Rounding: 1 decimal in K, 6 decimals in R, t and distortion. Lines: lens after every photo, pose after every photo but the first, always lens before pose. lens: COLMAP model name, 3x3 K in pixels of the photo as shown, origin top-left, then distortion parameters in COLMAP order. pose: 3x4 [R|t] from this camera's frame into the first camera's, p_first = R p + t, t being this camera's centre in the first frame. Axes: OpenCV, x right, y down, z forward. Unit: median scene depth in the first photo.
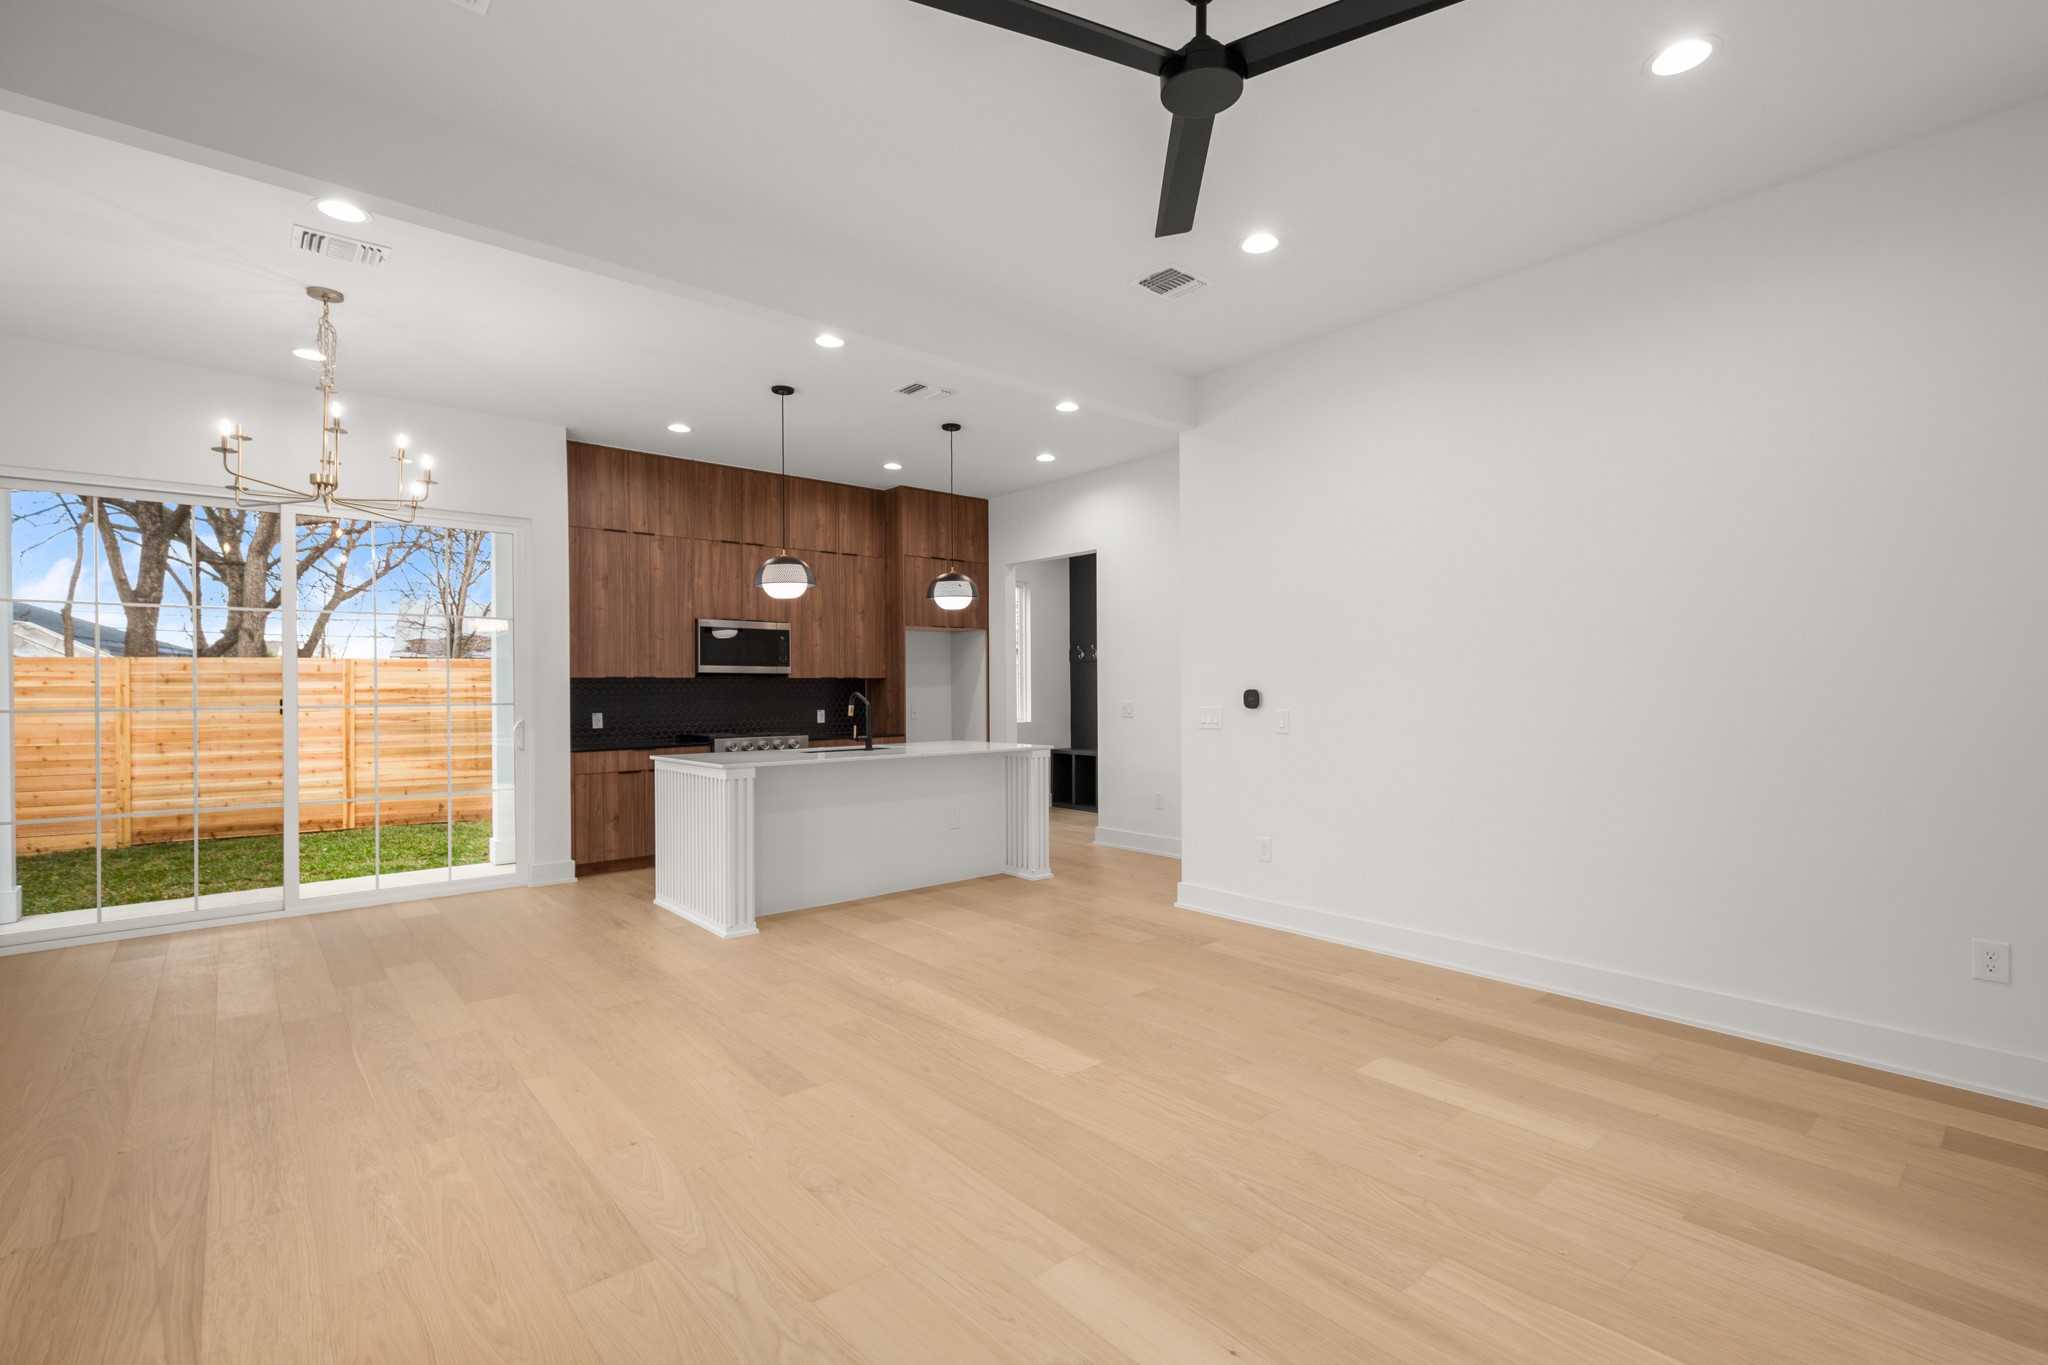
lens RADIAL K [[905.2, 0, 1025.1], [0, 905.2, 684.6], [0, 0, 1]] dist [0.000961, 0.000433]
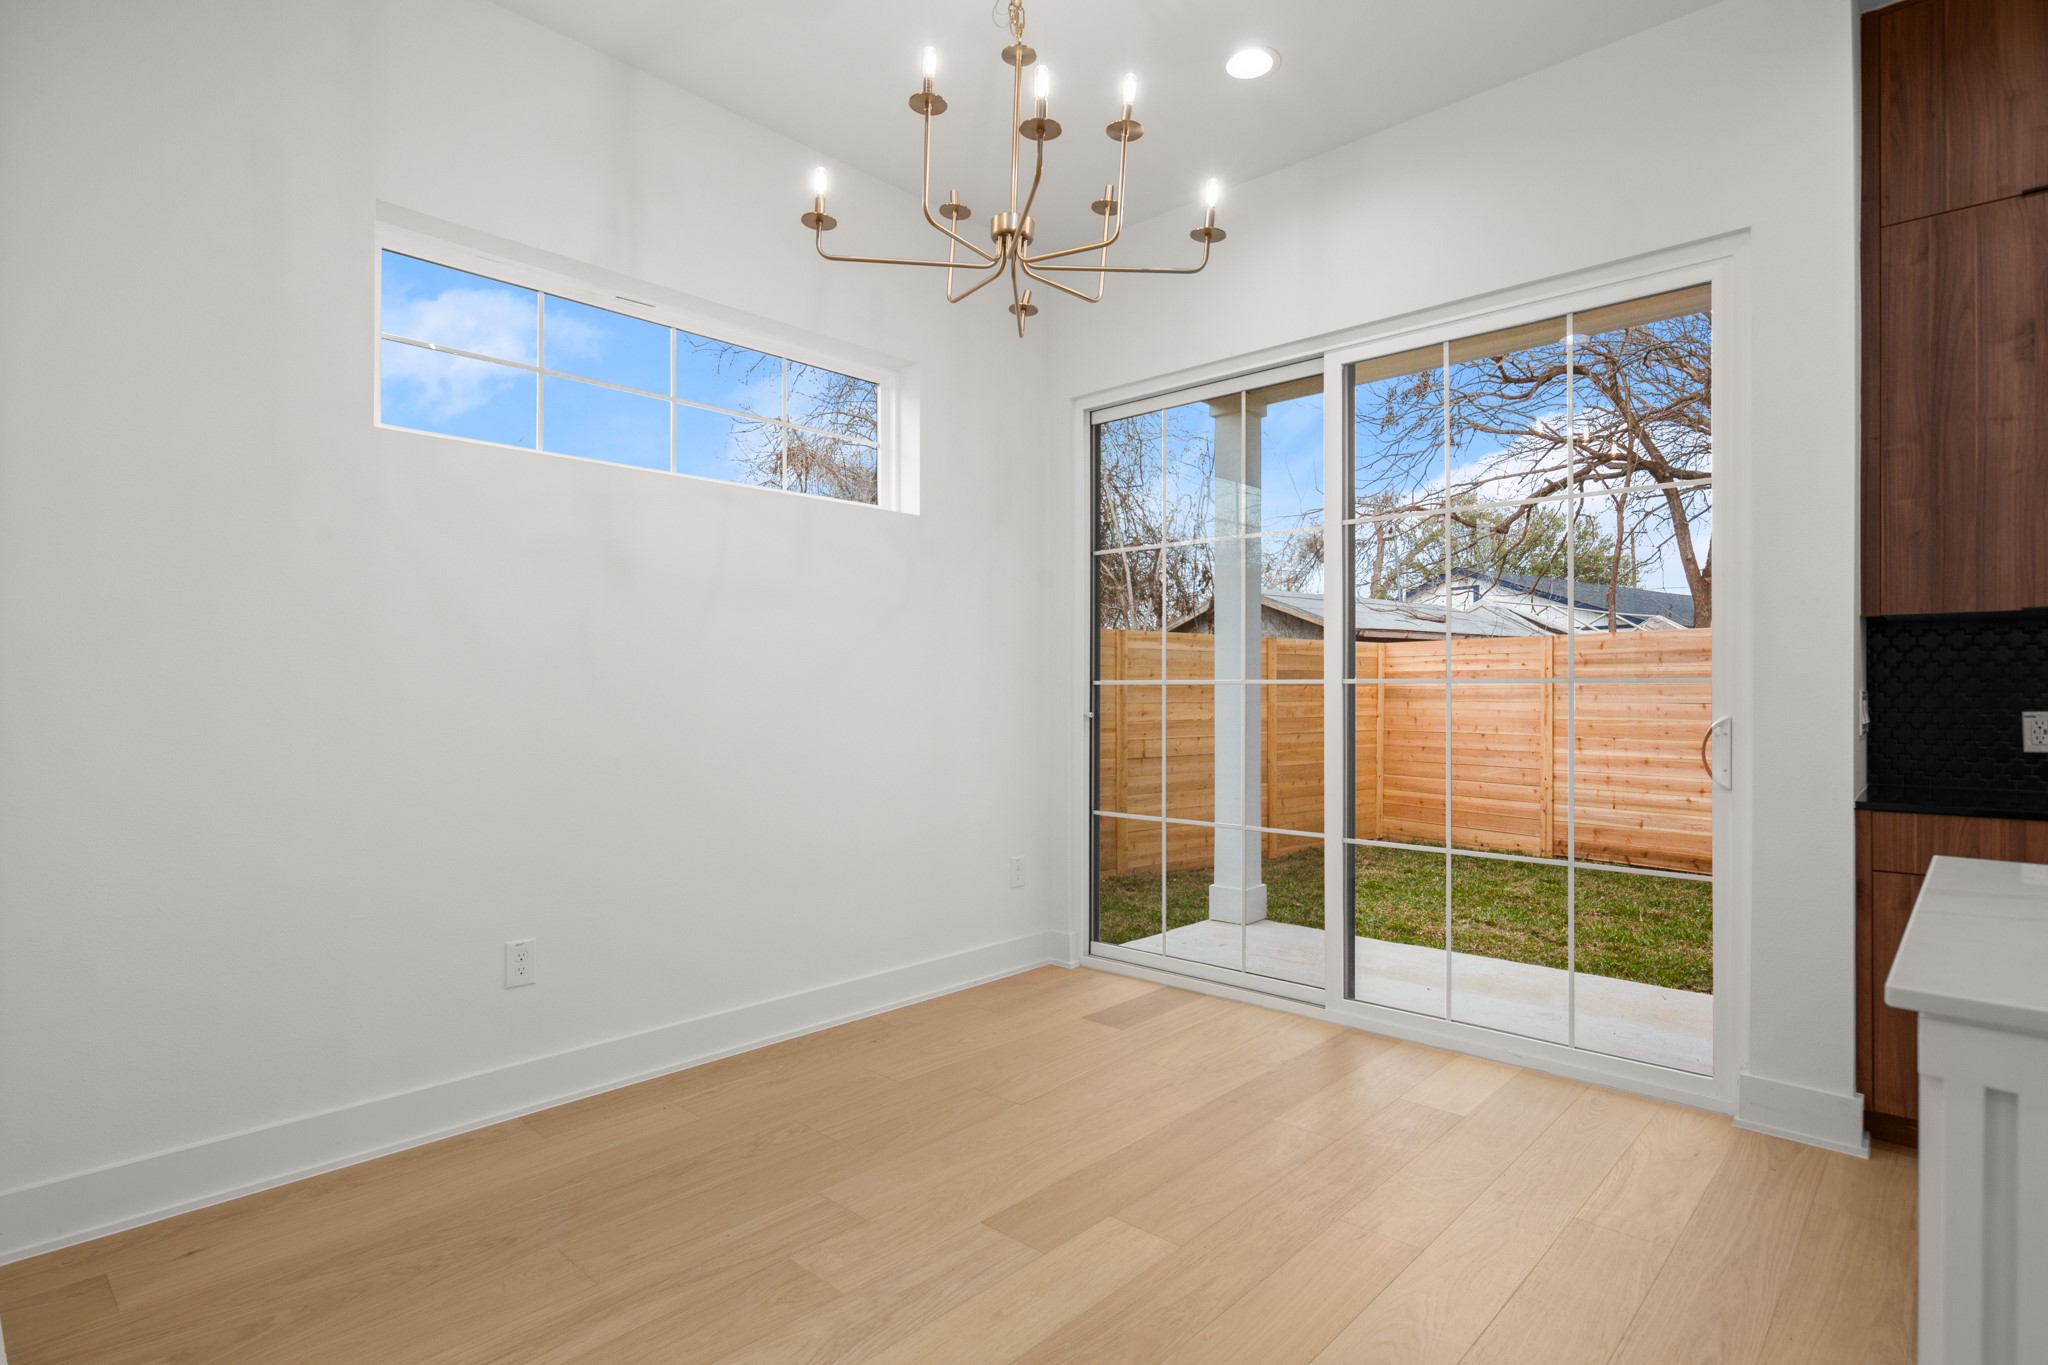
lens RADIAL K [[1045.7, 0, 1031.3], [0, 1045.7, 688.3], [0, 0, 1]] dist [-0.000637, -0.000012]
pose [[0.124908, 0.005581, -0.992153, -0.070424], [-0.000155, 0.999984, 0.005606, 0.014101], [0.992168, -0.000546, 0.124907, 0.379423]]
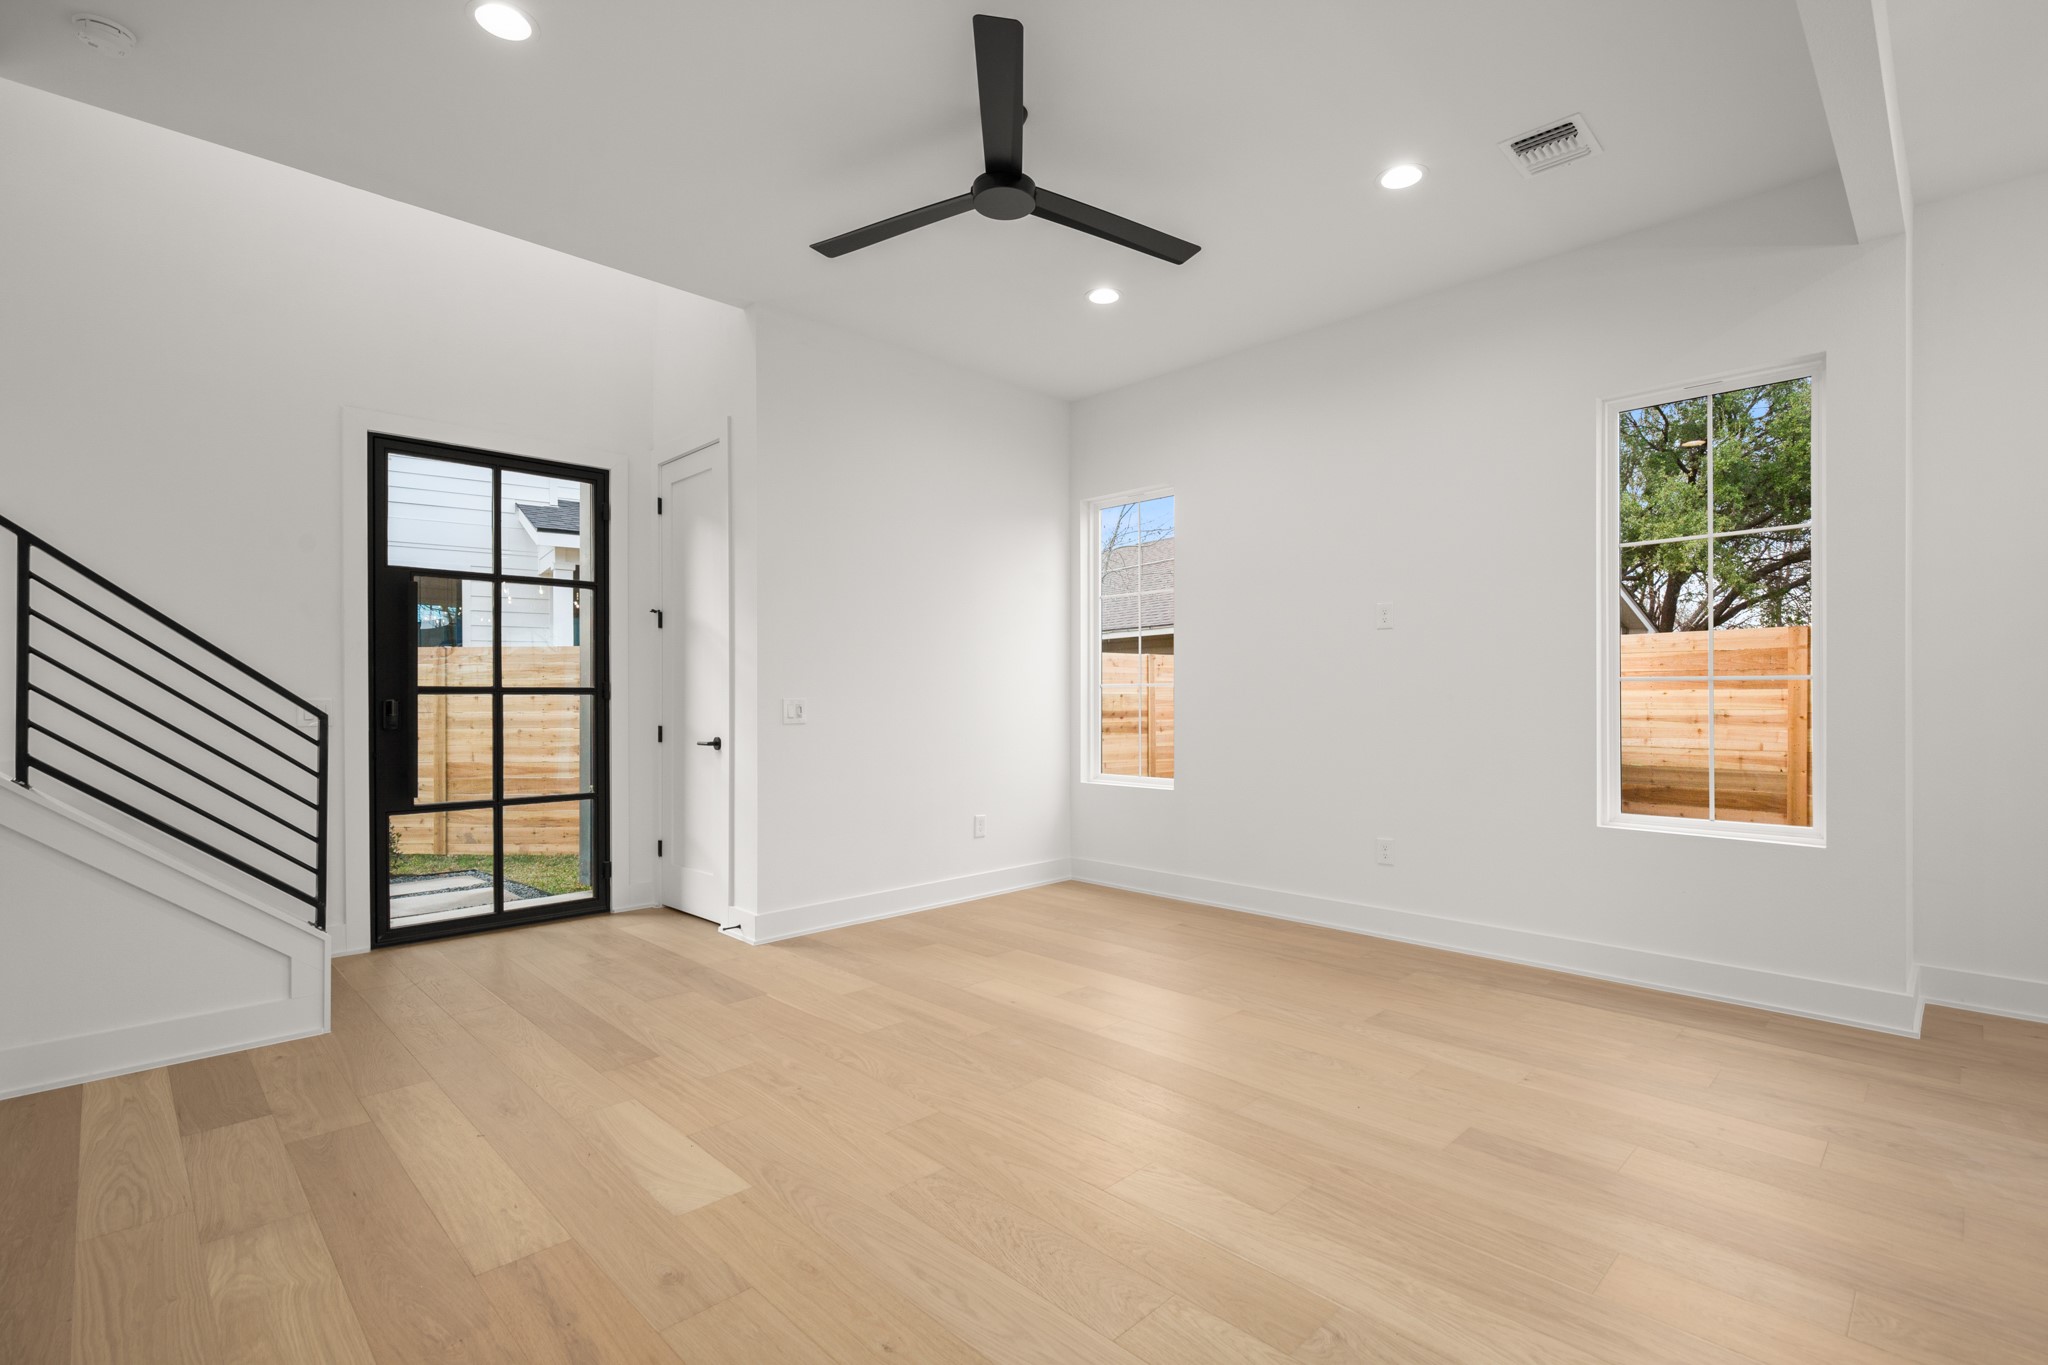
lens RADIAL K [[905.2, 0, 1021.0], [0, 905.2, 692.6], [0, 0, 1]] dist [0.000961, 0.000433]
pose [[-0.997606, 0.008630, -0.068612, 0.270442], [0.009149, 0.999932, -0.007254, 0.059547], [0.068545, -0.007864, -0.997617, 2.358404]]
